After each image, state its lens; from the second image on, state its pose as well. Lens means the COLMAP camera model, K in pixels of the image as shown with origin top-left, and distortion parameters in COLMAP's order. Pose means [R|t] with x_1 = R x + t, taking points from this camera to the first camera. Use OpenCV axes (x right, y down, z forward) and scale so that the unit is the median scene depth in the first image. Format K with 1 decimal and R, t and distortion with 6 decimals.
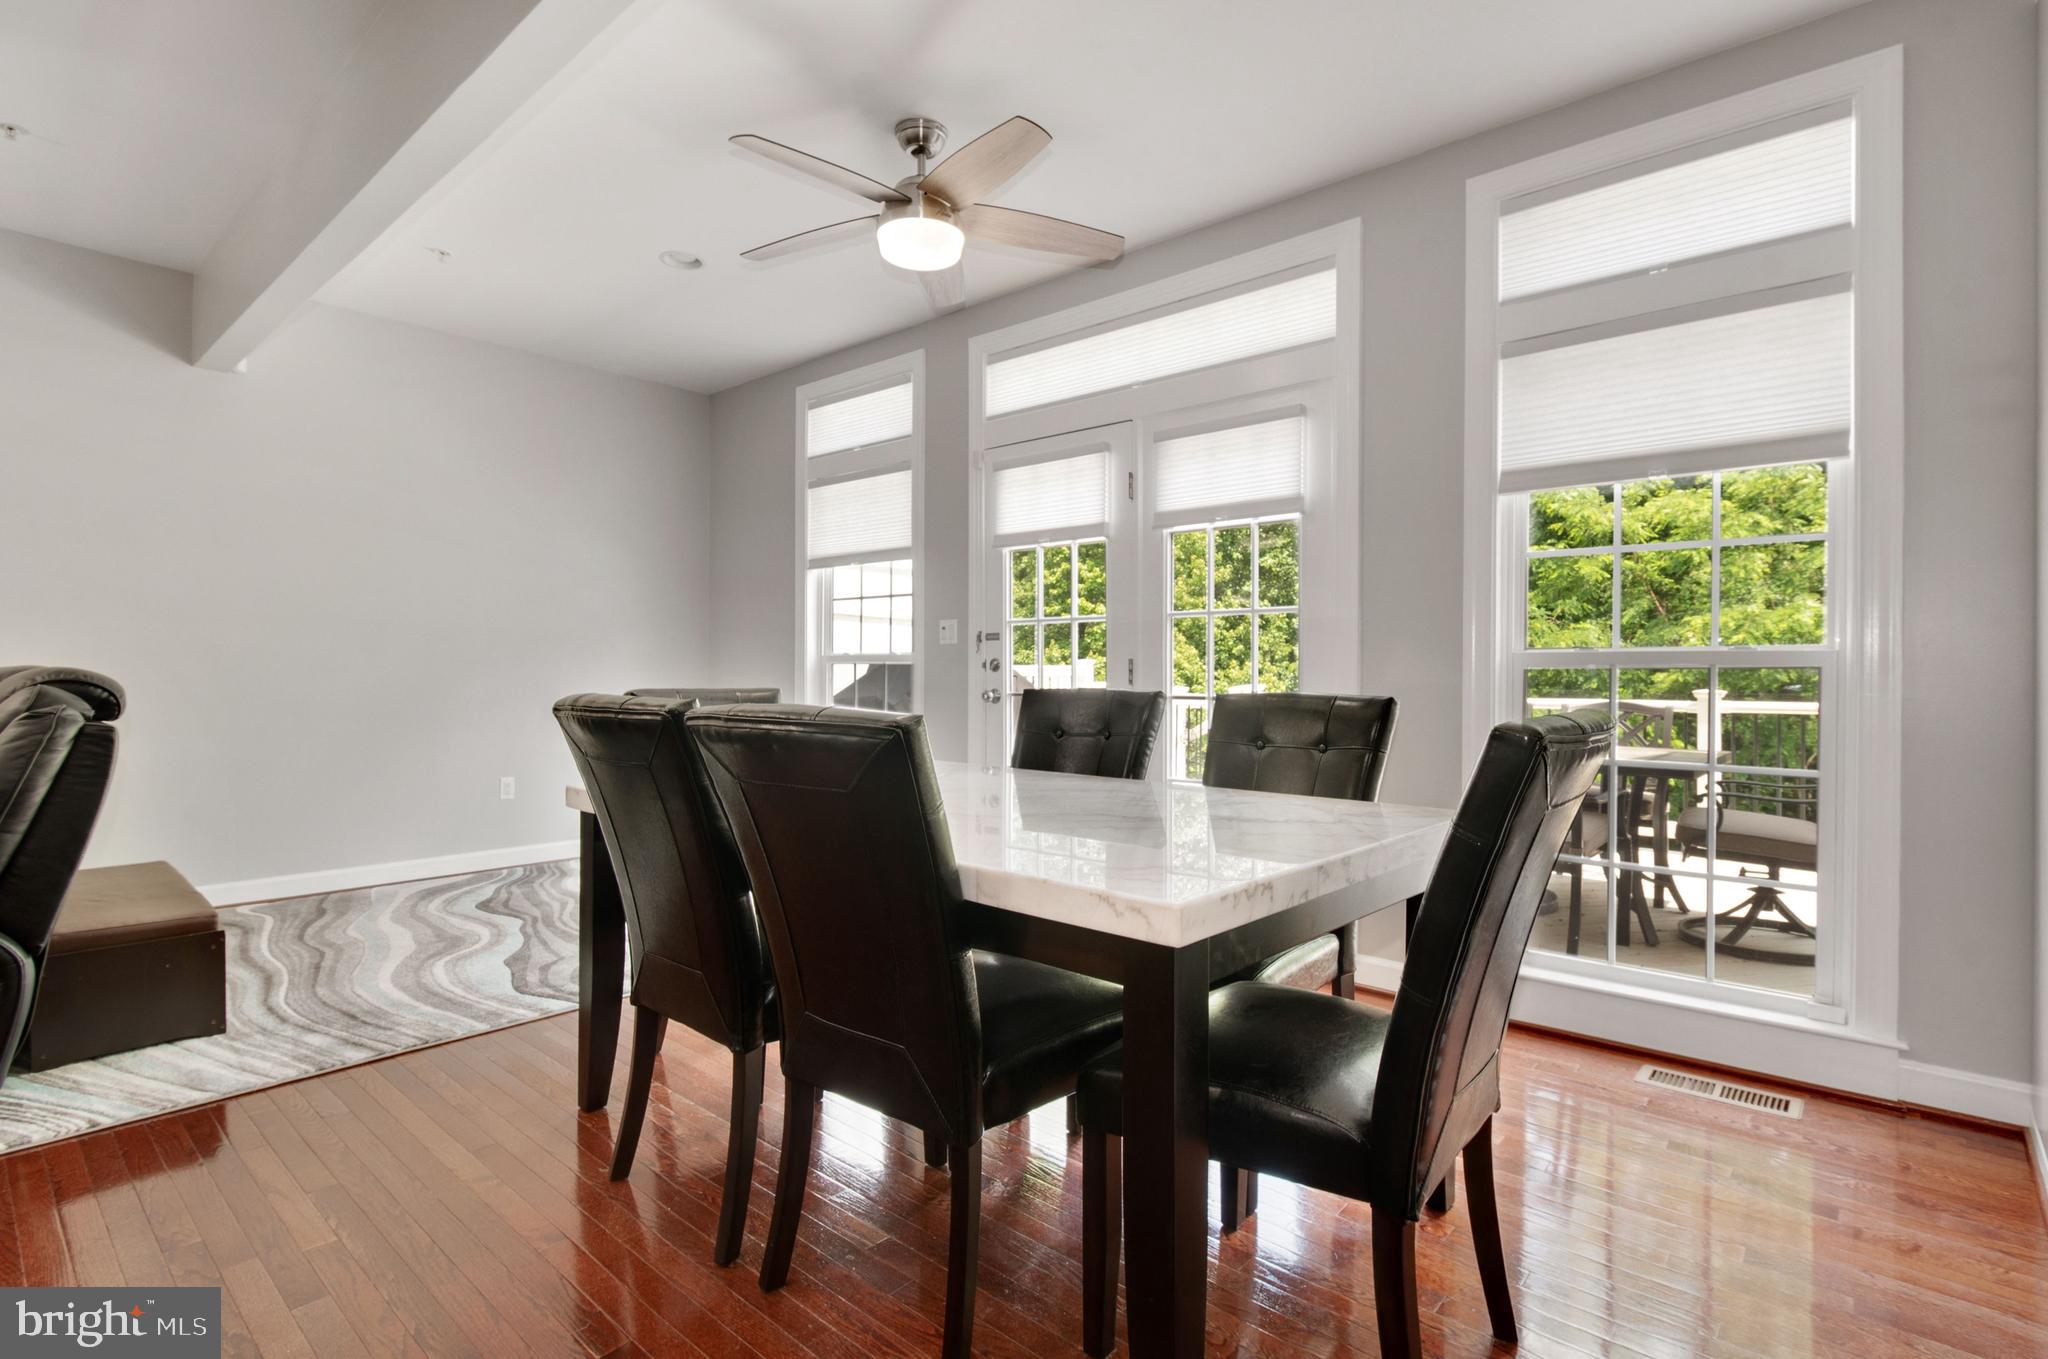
lens RADIAL K [[986.8, 0, 1022.8], [0, 986.8, 681.6], [0, 0, 1]] dist [0.002369, -0.000908]
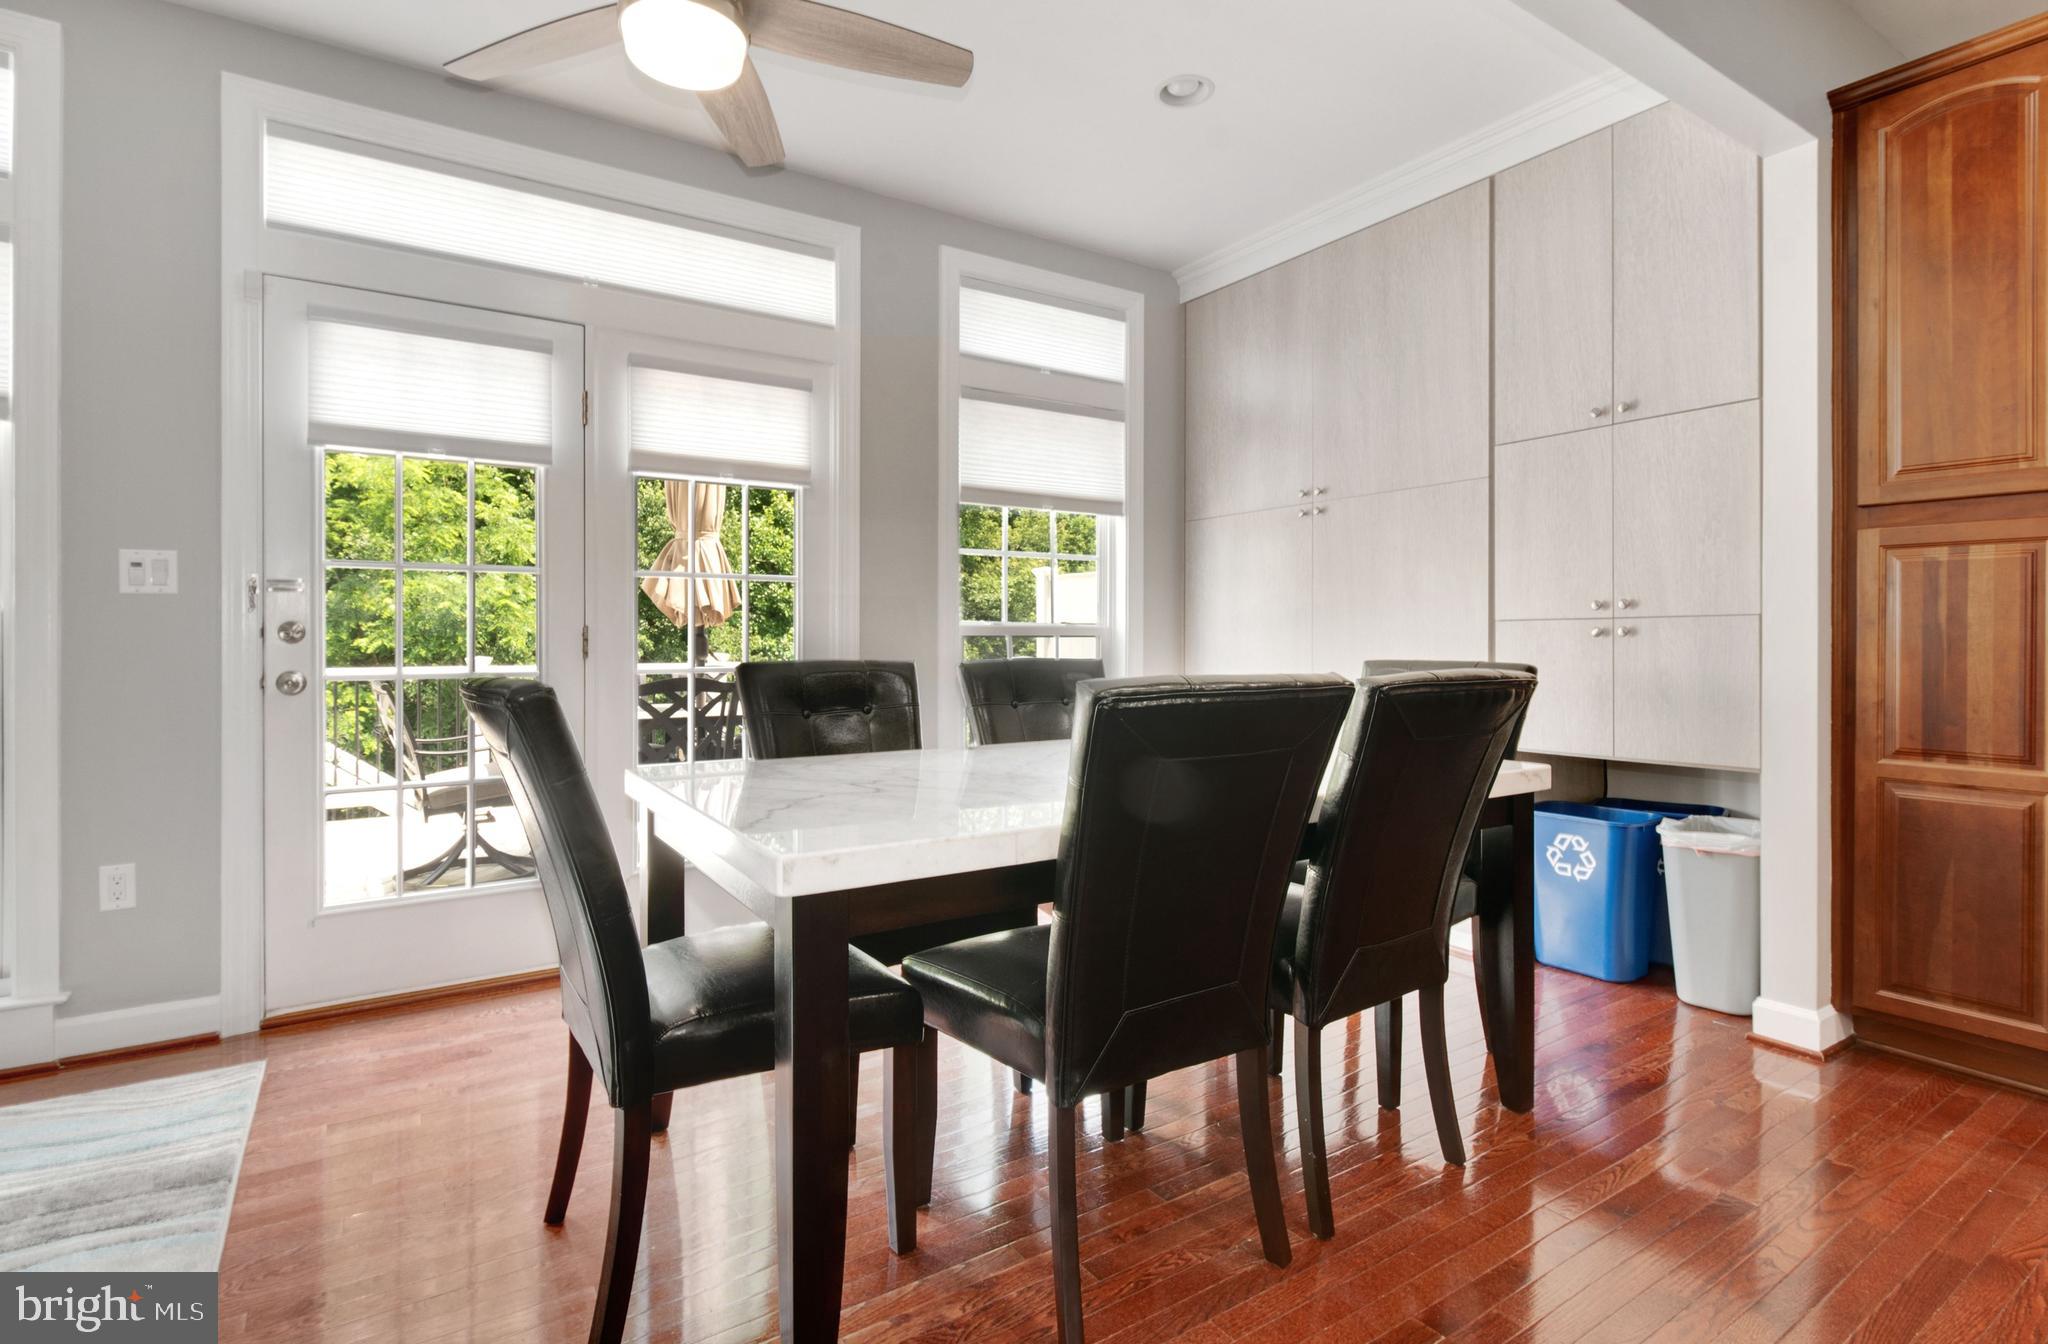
lens RADIAL K [[985.6, 0, 968.2], [0, 985.6, 637.6], [0, 0, 1]] dist [-0.011070, -0.002251]
pose [[0.282386, -0.004335, 0.959291, -0.629726], [0.013099, 0.999914, 0.000663, -0.009625], [-0.959211, 0.012379, 0.282419, 0.534605]]
